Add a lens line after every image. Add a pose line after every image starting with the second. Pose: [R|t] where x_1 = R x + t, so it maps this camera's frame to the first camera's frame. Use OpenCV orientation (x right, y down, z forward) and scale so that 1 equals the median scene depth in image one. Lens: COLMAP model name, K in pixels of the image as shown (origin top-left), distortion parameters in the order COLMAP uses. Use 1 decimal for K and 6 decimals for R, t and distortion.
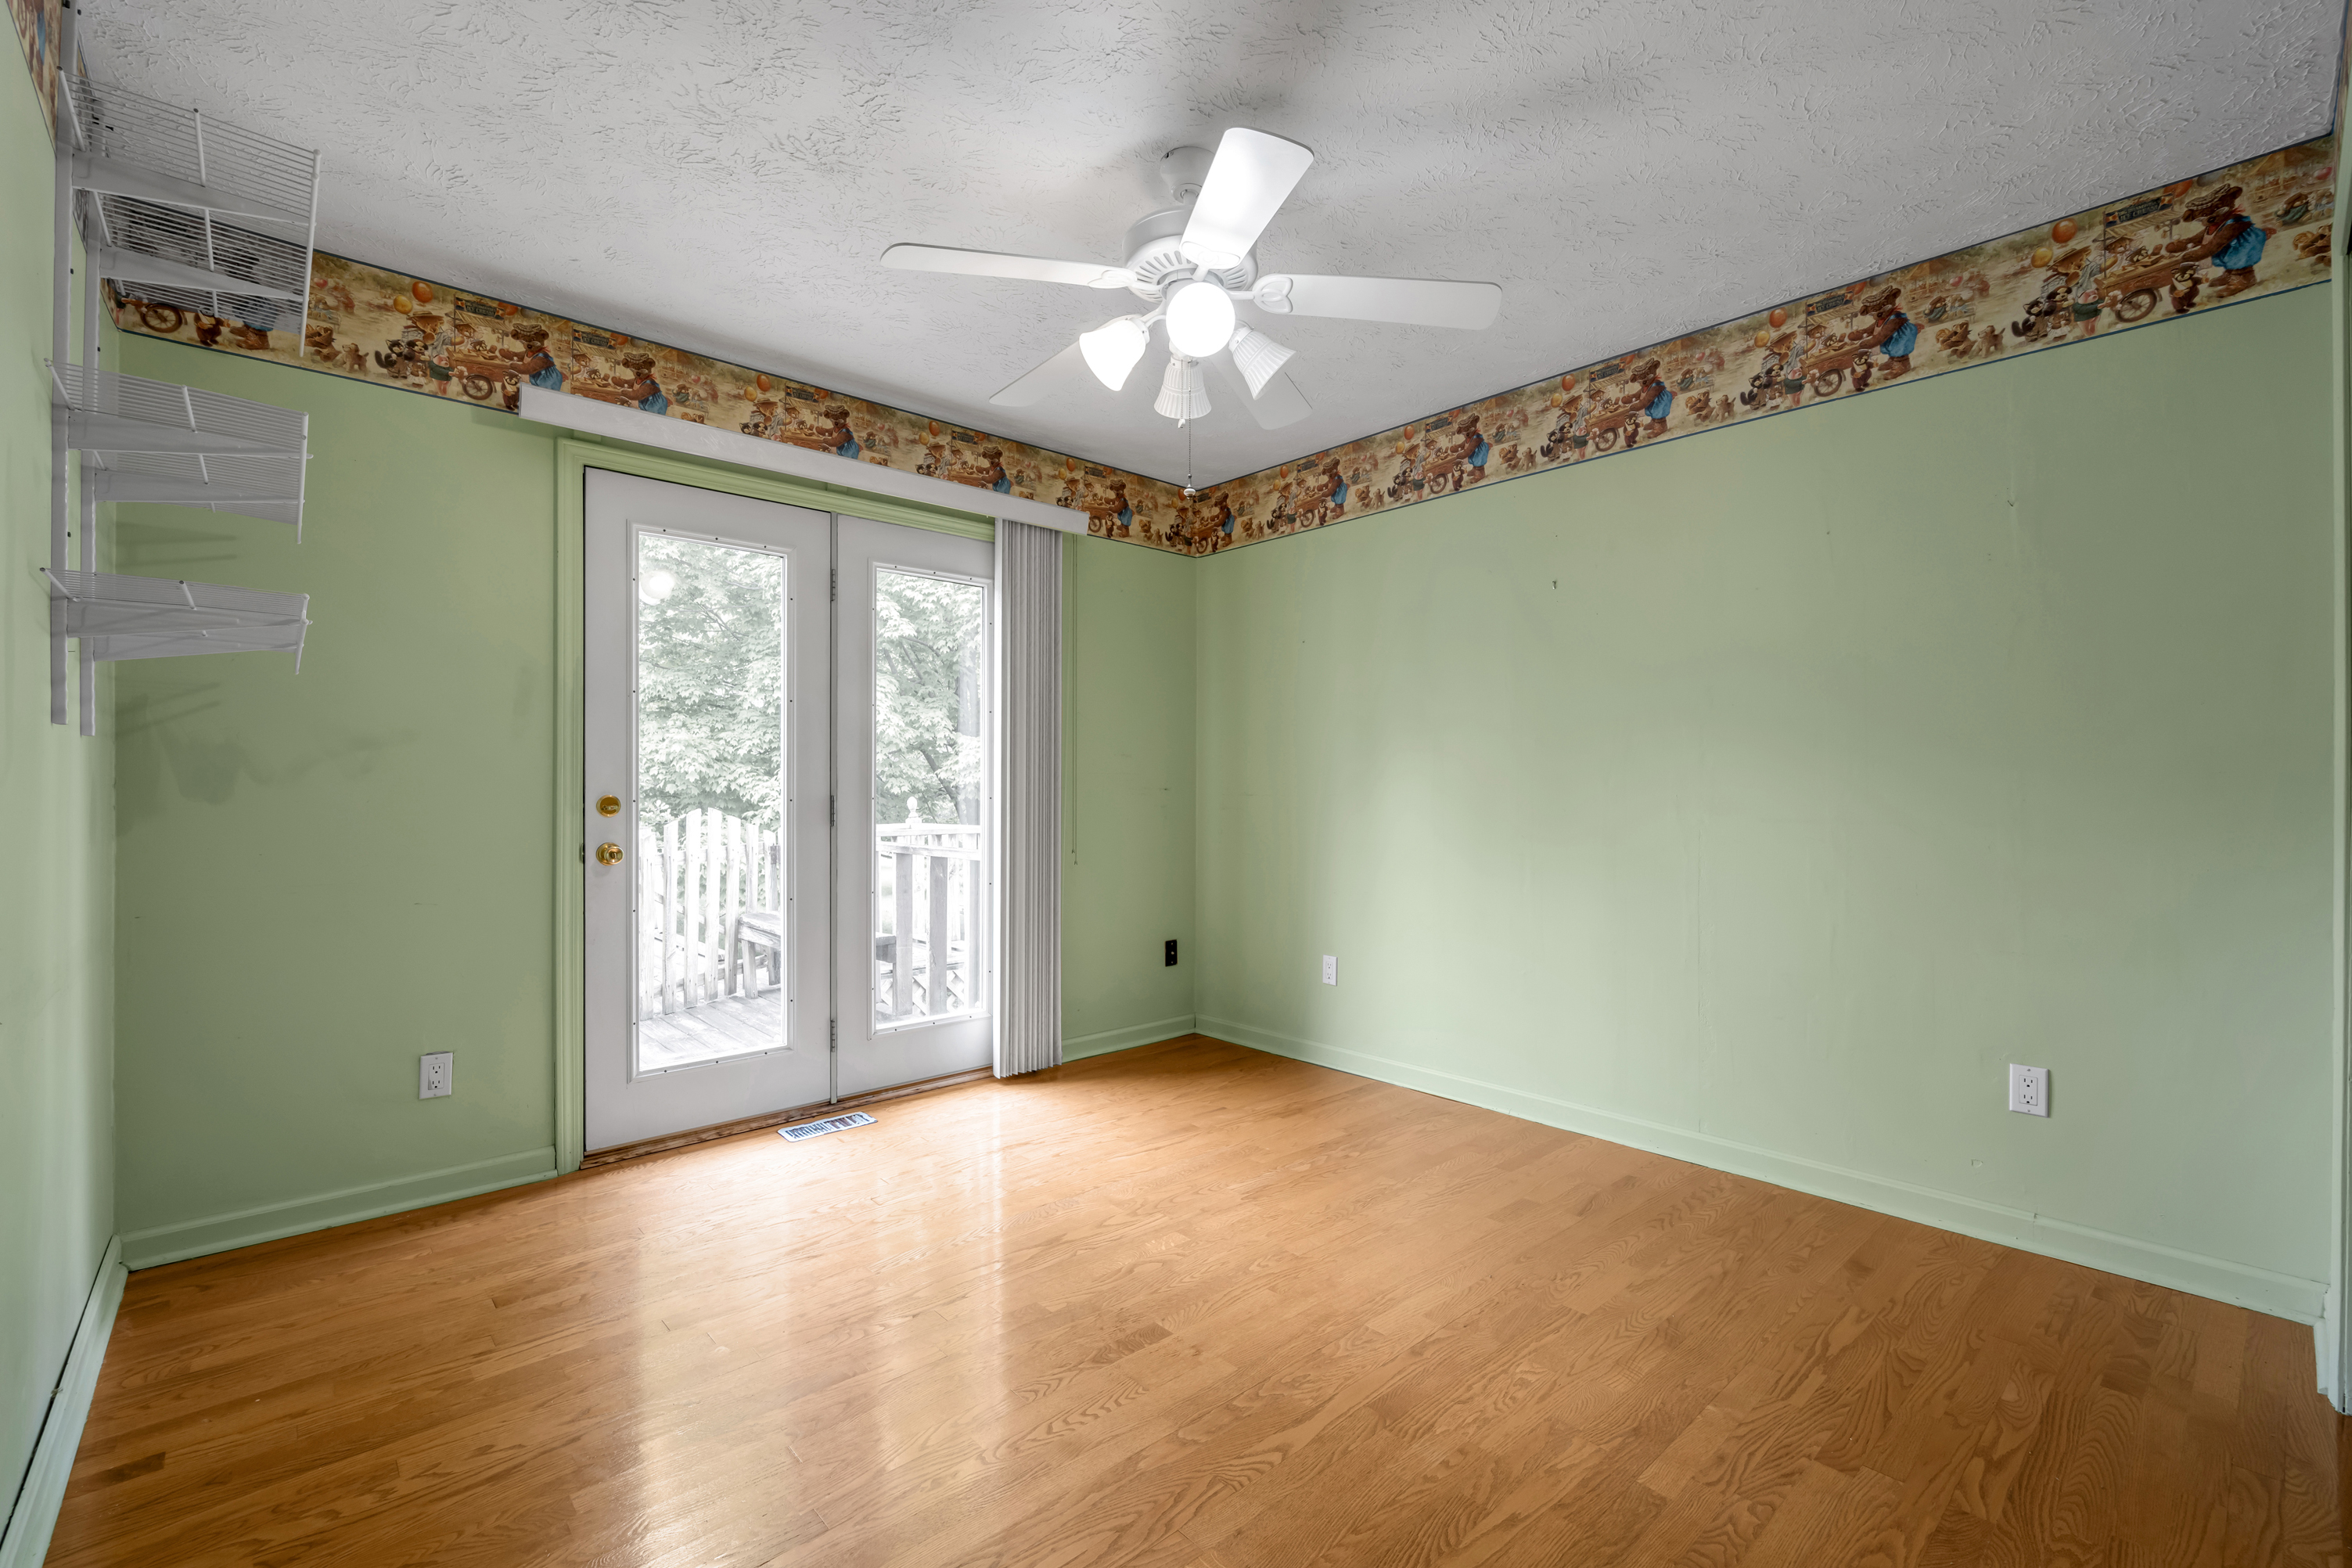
lens RADIAL K [[1014.8, 0, 1176.0], [0, 1014.8, 784.0], [0, 0, 1]] dist [-0.001250, -0.000009]
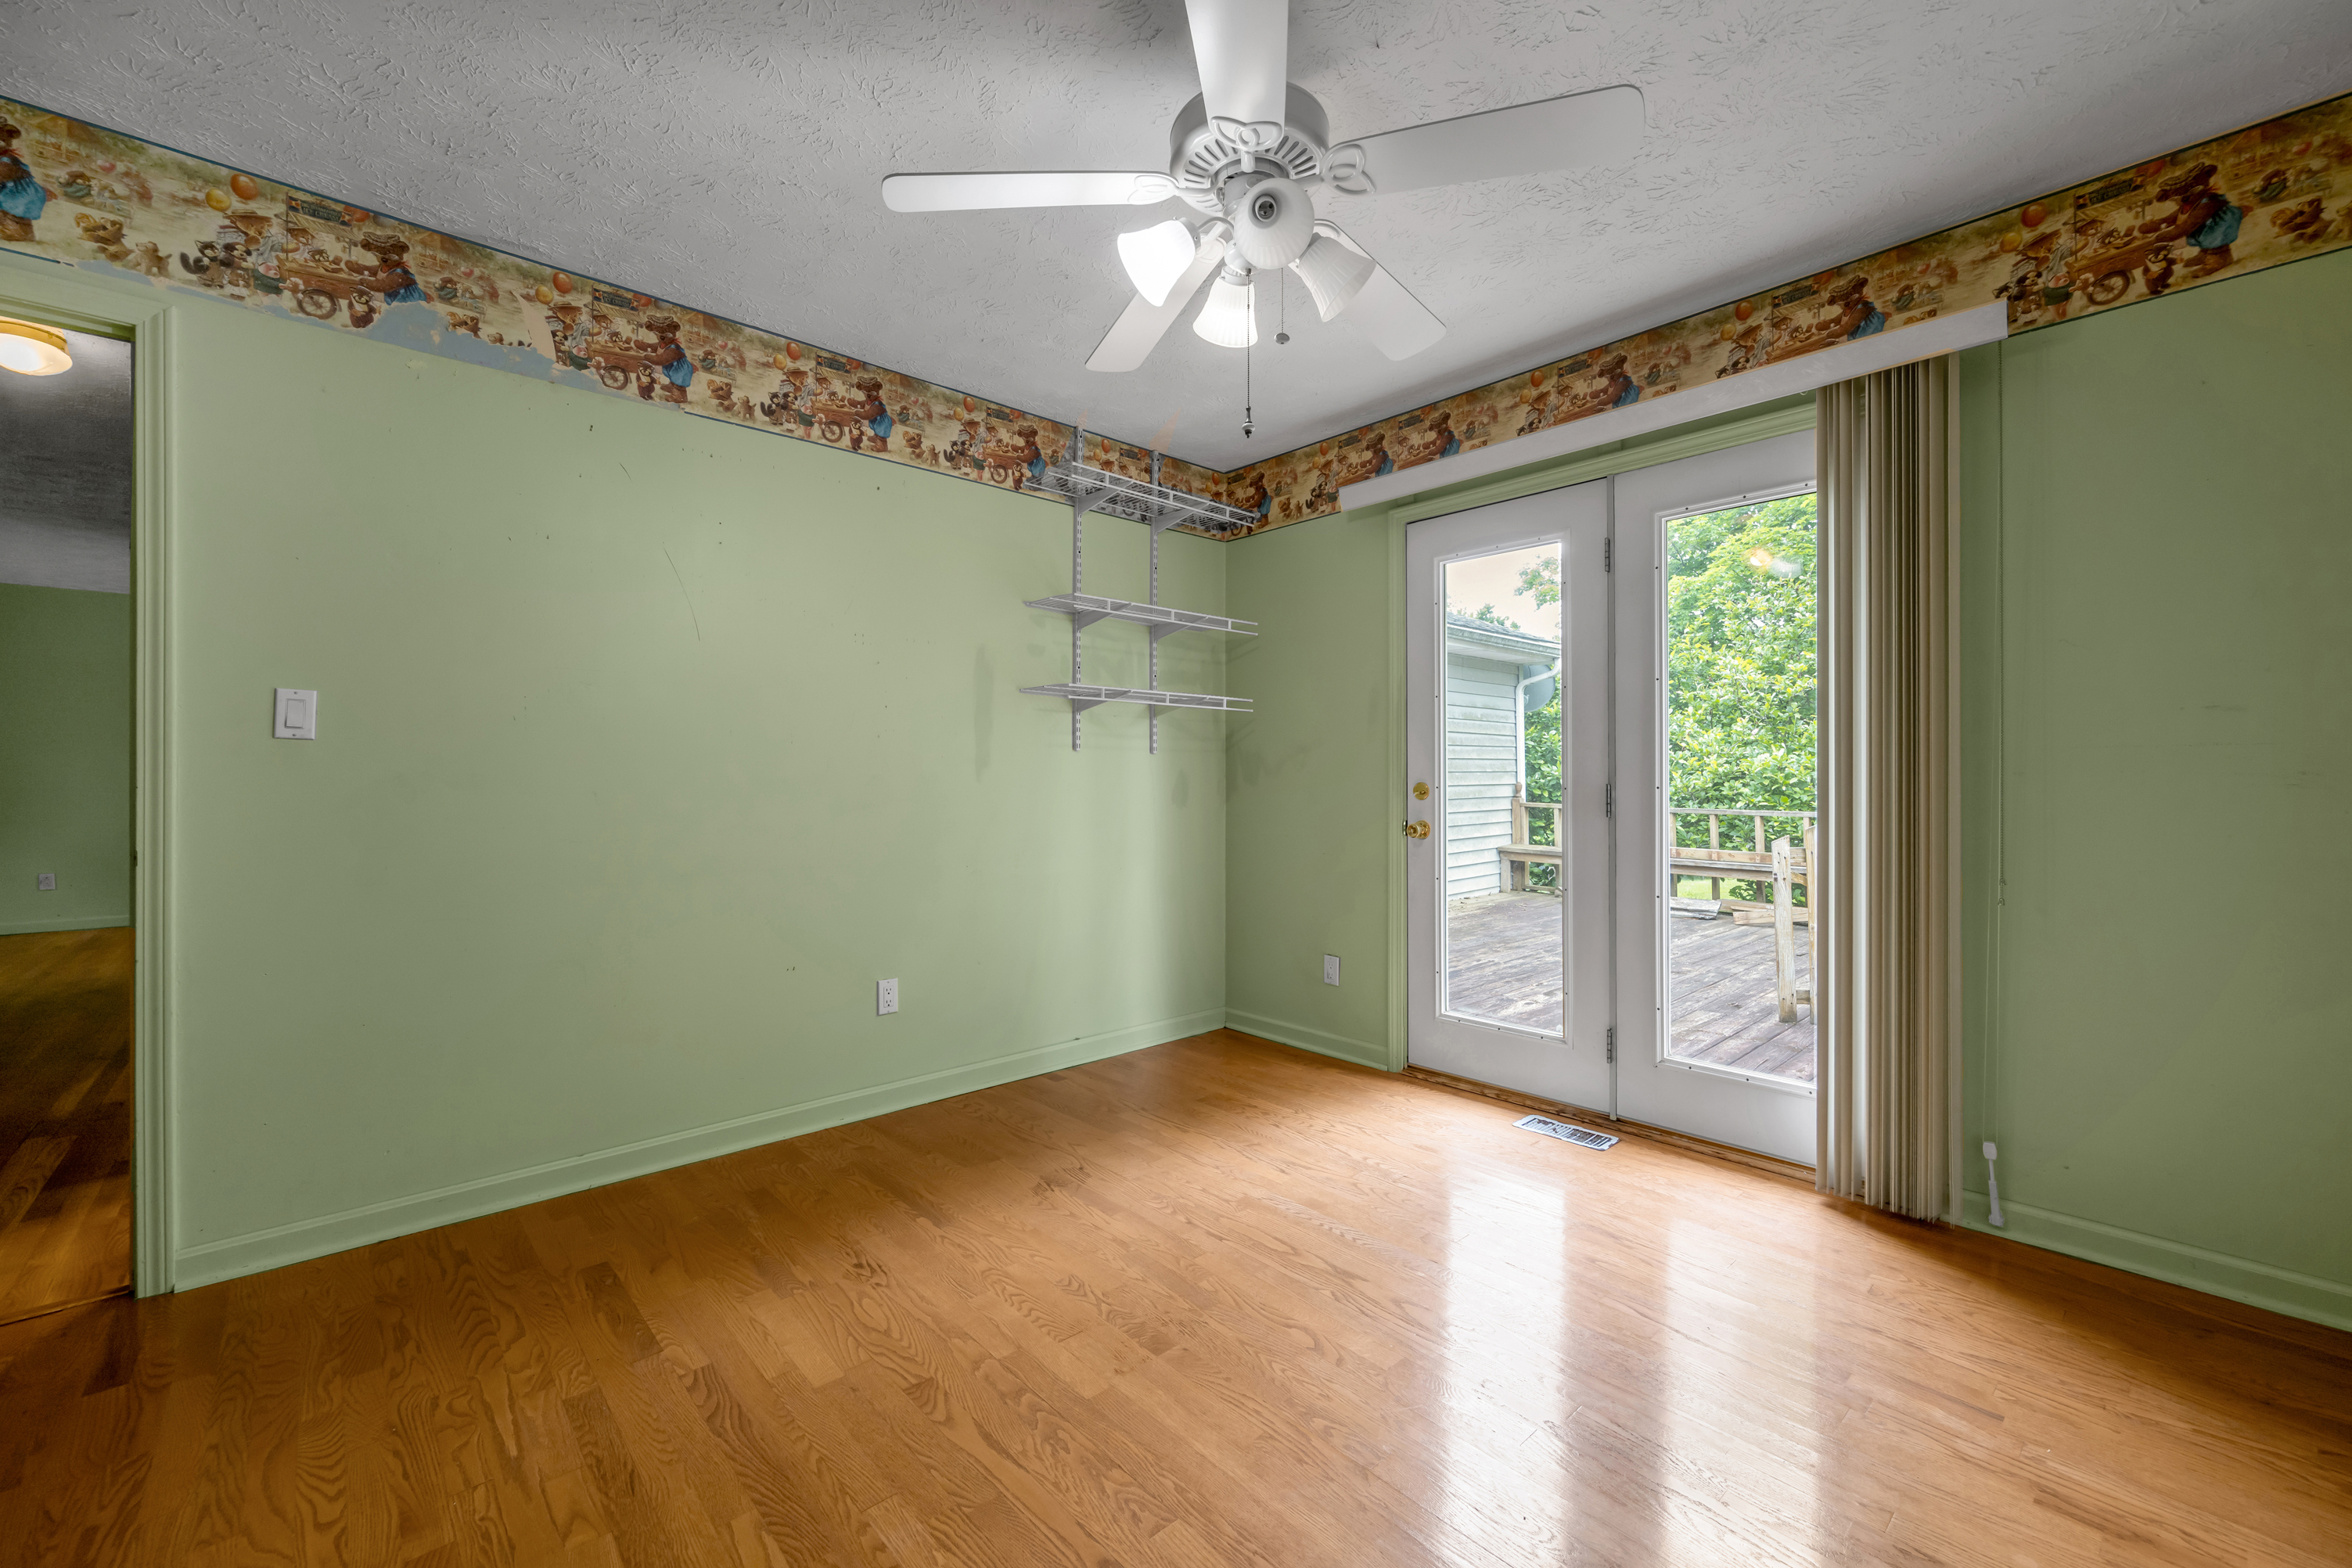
lens RADIAL K [[947.7, 0, 1169.2], [0, 947.7, 778.7], [0, 0, 1]] dist [-0.003689, -0.000210]
pose [[-0.009842, 0.000237, -0.999952, 0.558310], [0.006814, 0.999977, 0.000170, 0.003413], [0.999928, -0.006812, -0.009844, 0.652354]]
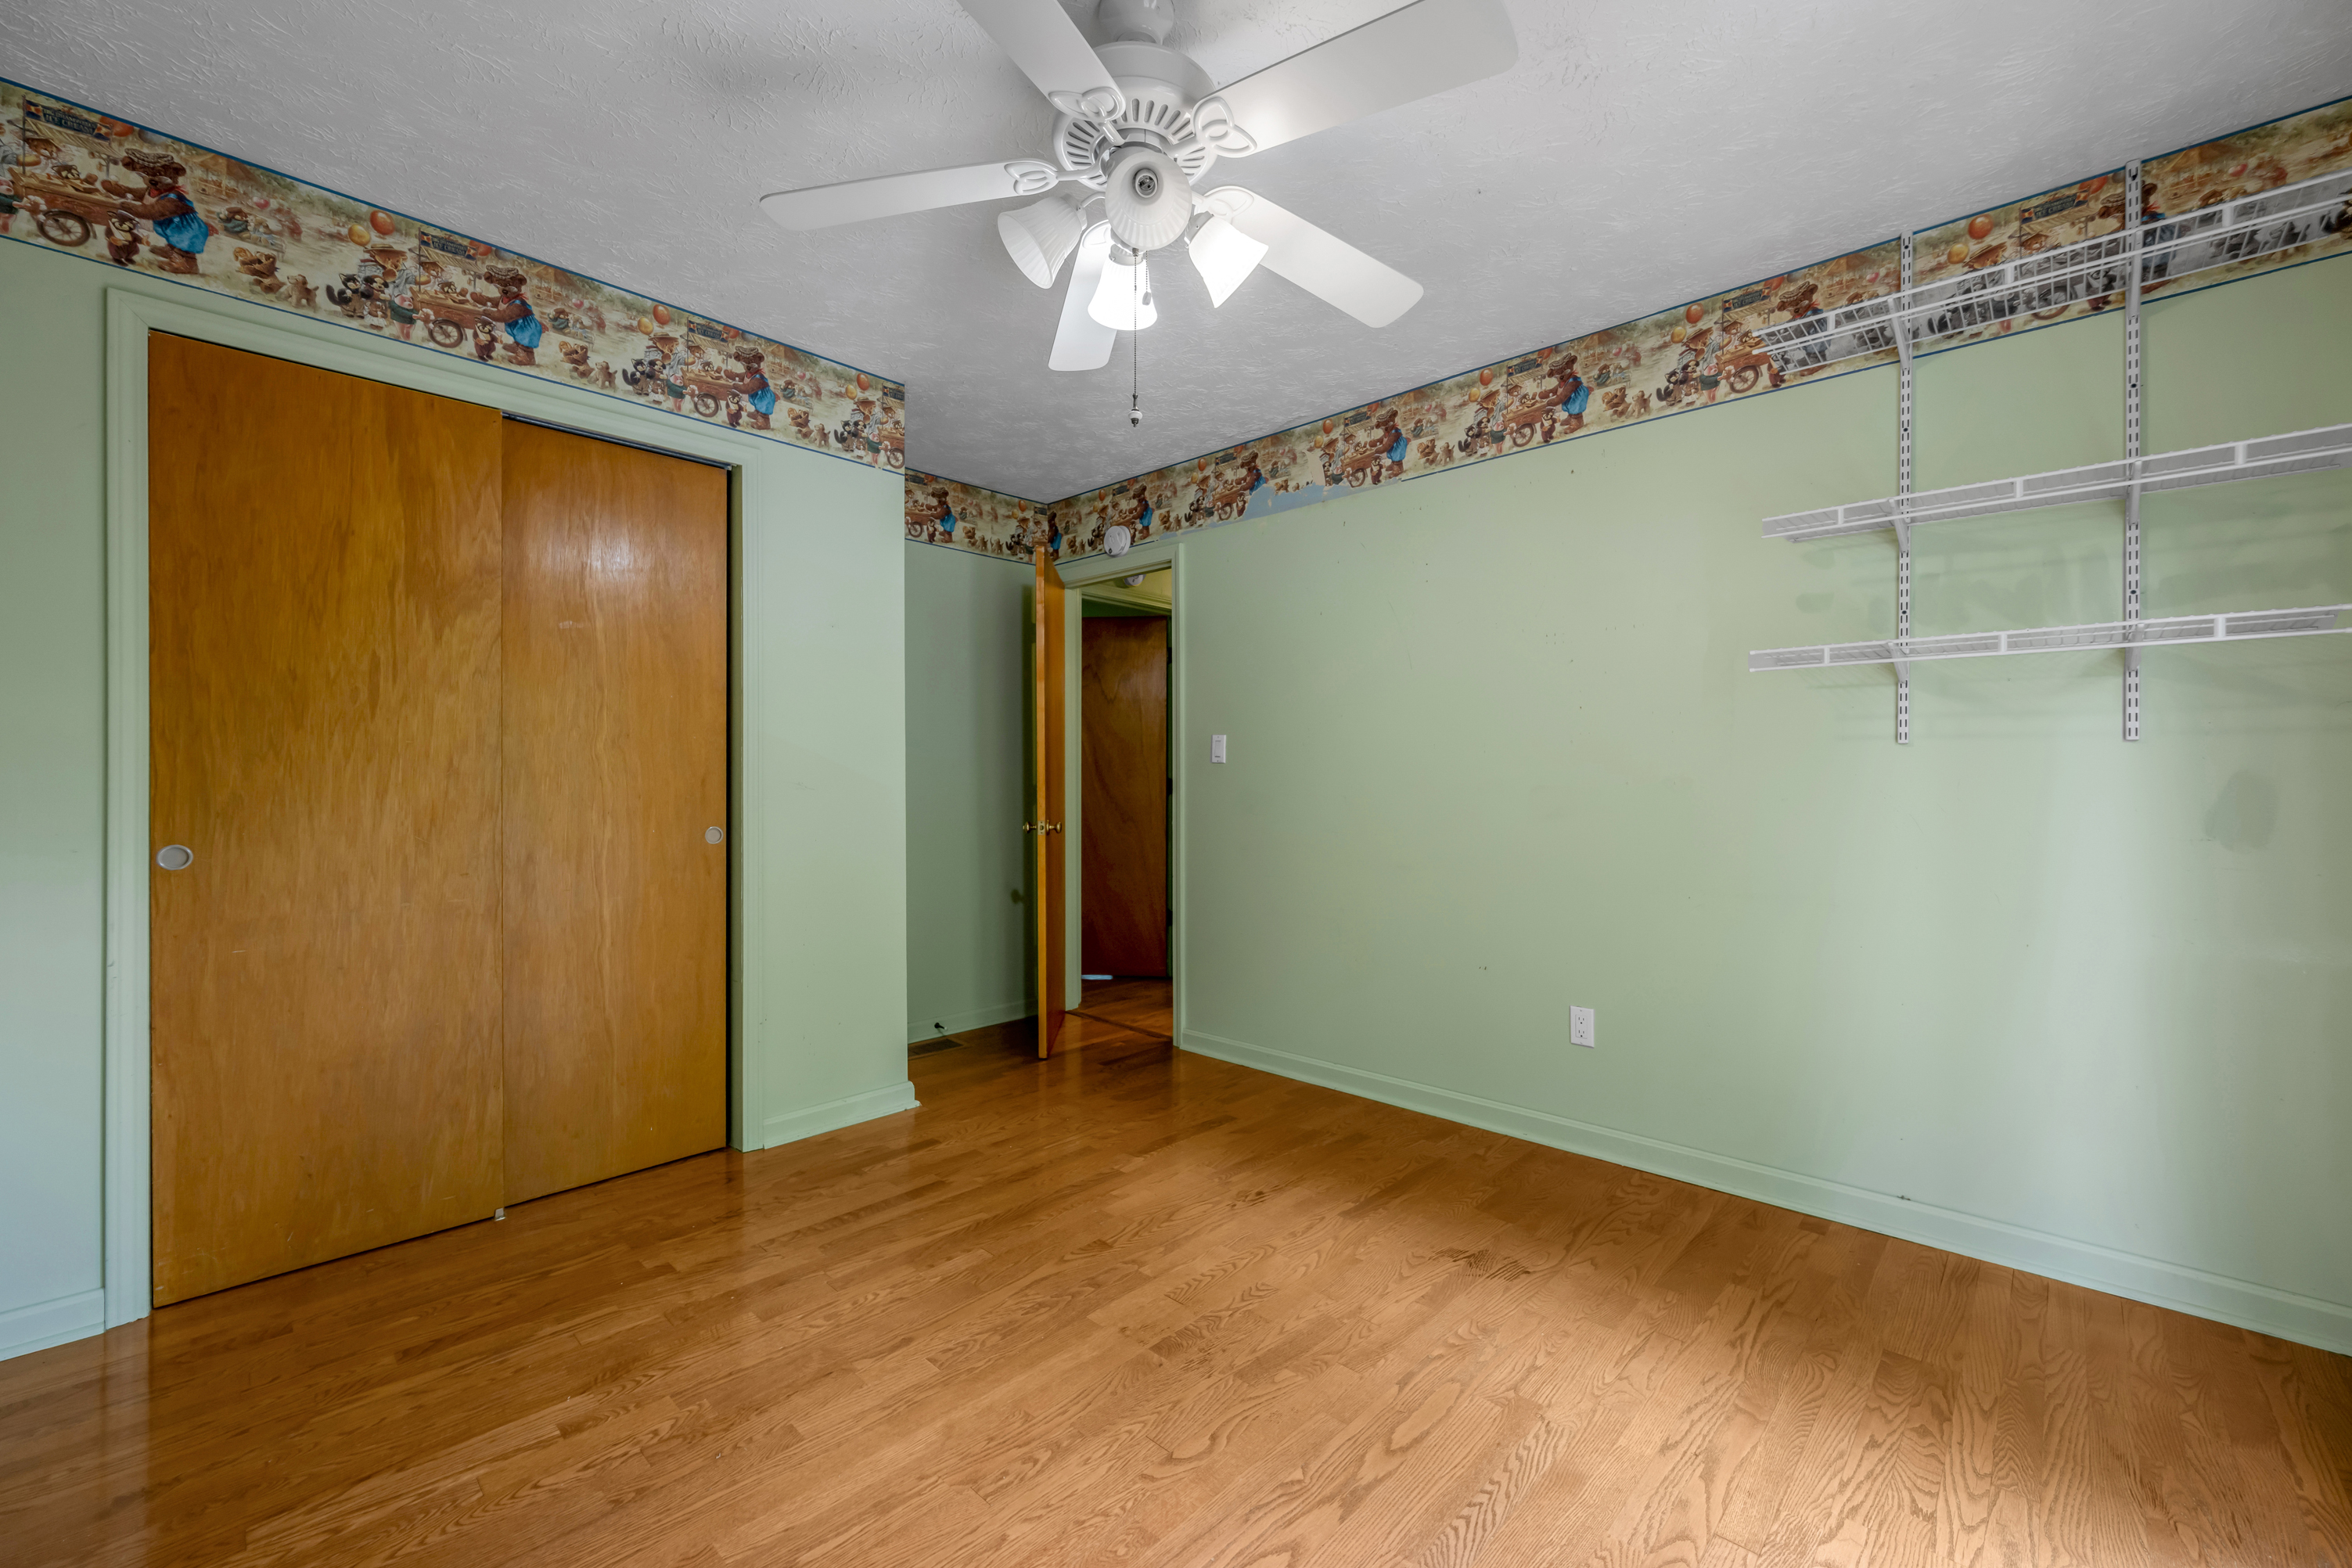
lens RADIAL K [[944.4, 0, 1176.0], [0, 944.4, 784.0], [0, 0, 1]] dist [-0.001151, -0.000128]
pose [[-0.997615, -0.002421, -0.068984, 0.021377], [-0.001977, 0.999977, -0.006498, 0.005704], [0.068998, -0.006347, -0.997597, 1.214026]]
